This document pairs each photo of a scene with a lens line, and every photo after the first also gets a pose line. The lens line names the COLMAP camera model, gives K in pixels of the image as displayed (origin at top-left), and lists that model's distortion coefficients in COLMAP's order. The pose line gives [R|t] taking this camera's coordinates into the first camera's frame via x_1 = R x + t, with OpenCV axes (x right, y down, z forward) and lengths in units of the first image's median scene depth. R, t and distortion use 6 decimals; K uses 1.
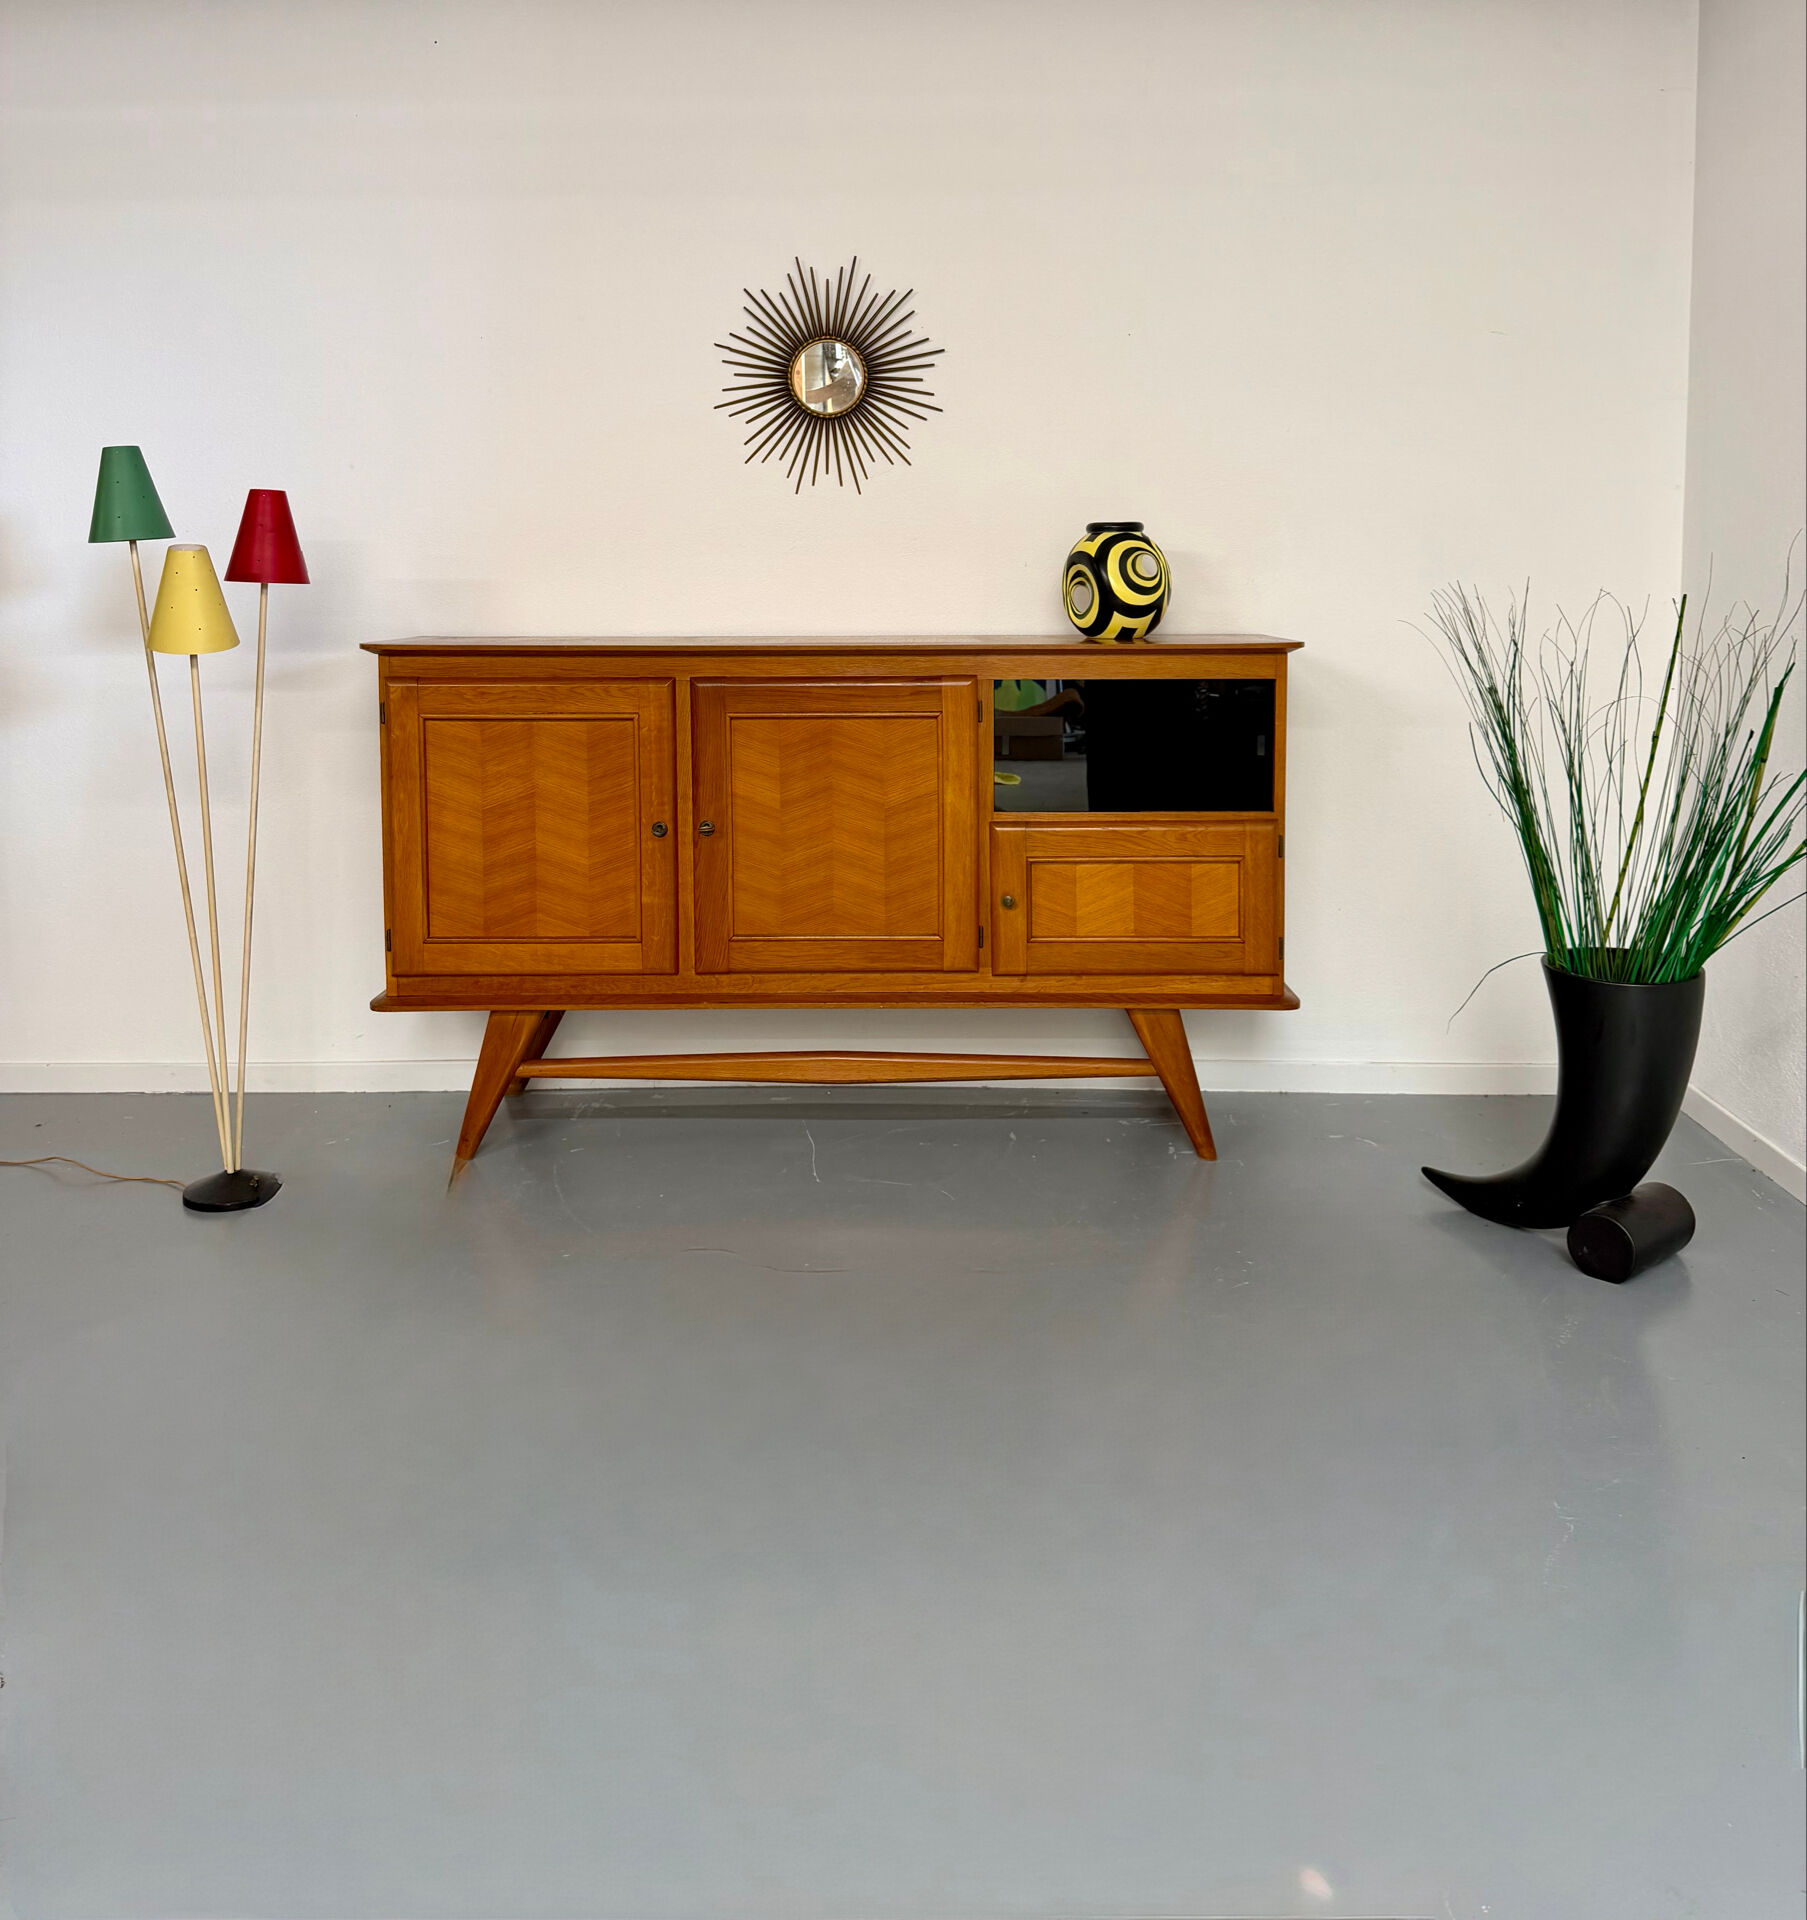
lens RADIAL K [[1685.1, 0, 909.5], [0, 1685.1, 731.2], [0, 0, 1]] dist [0.104373, -0.092509]
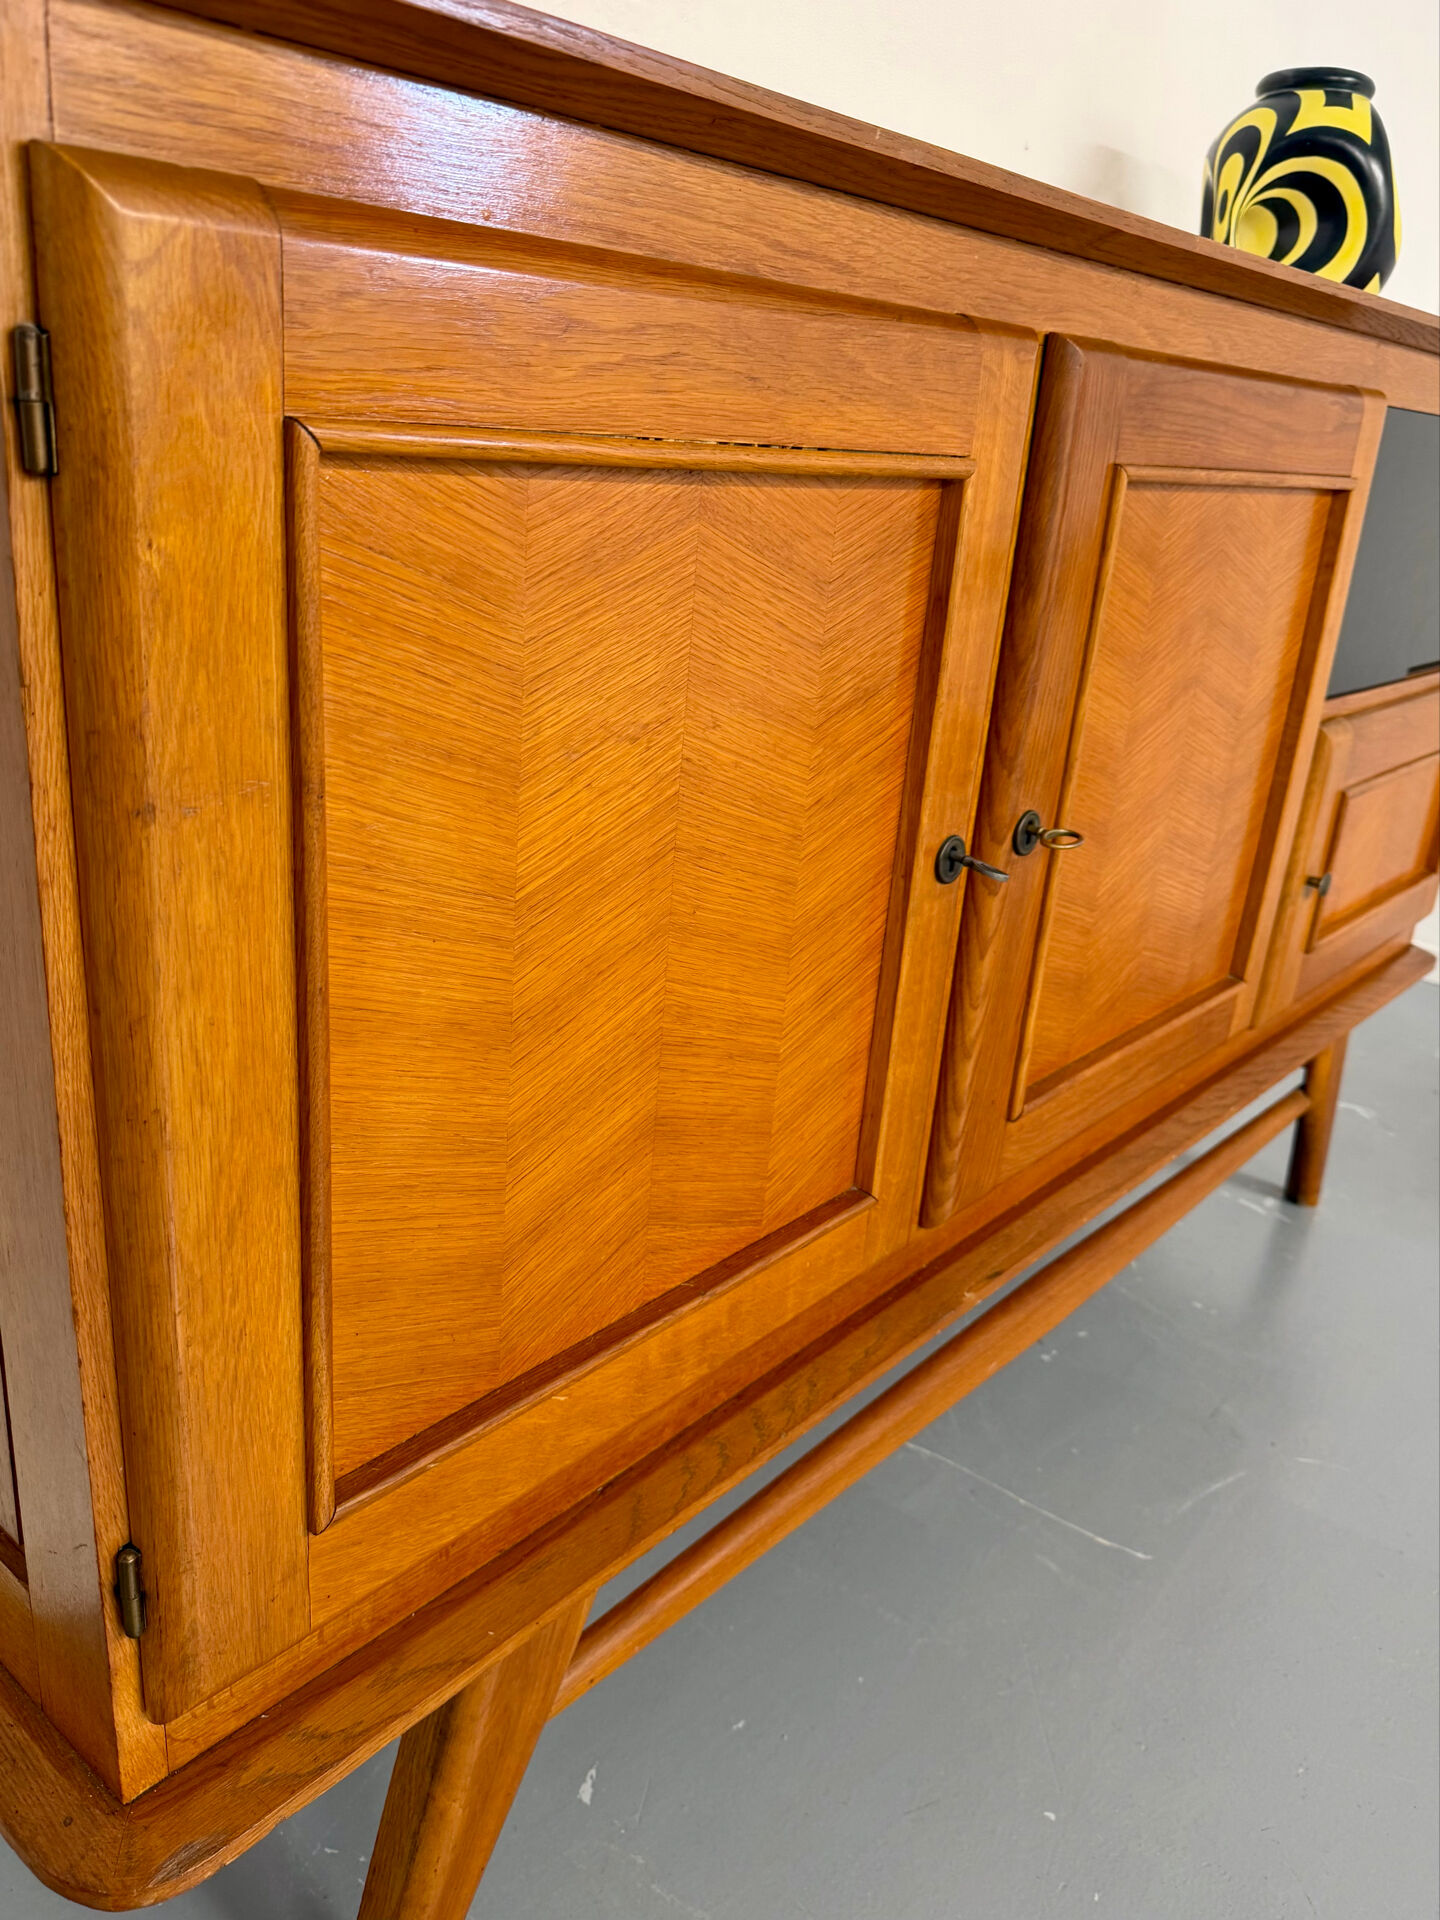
lens RADIAL K [[1474.5, 0, 711.0], [0, 1474.5, 963.6], [0, 0, 1]] dist [0.057174, -0.105629]
pose [[0.648077, -0.216352, 0.730197, -0.376238], [-0.015738, 0.954790, 0.296865, -0.003216], [-0.761412, -0.203883, 0.615372, 0.857831]]
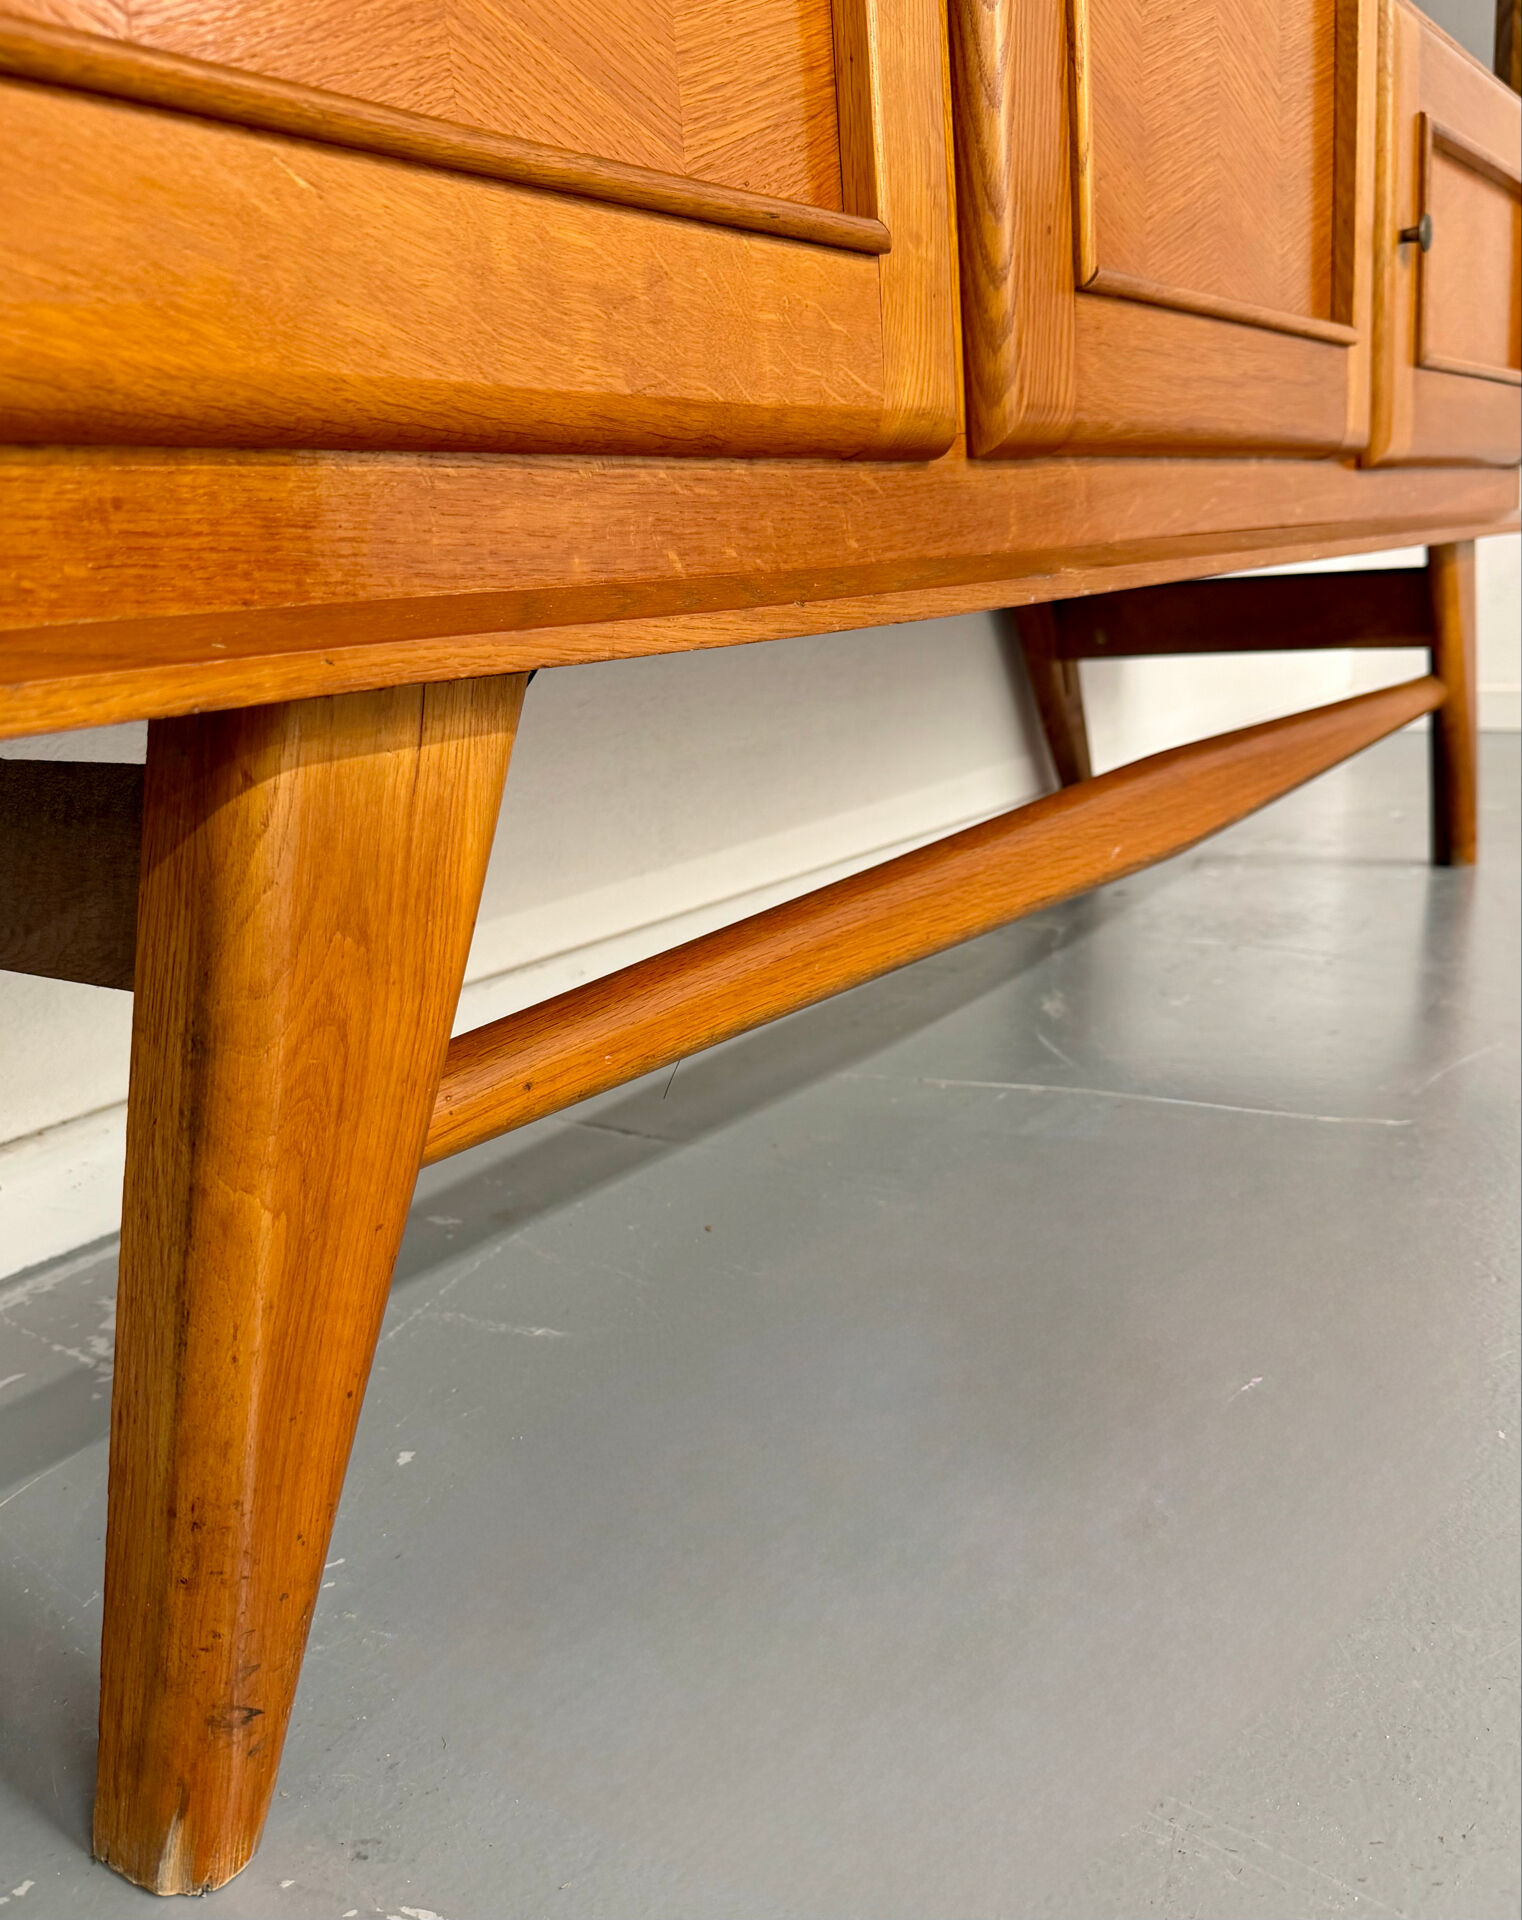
lens RADIAL K [[1644.3, 0, 804.0], [0, 1644.3, 1027.0], [0, 0, 1]] dist [0.033692, -0.056986]
pose [[0.548026, -0.261993, 0.794373, -0.331373], [0.140192, 0.965018, 0.221557, 0.165518], [-0.824630, -0.010054, 0.565584, 0.902261]]
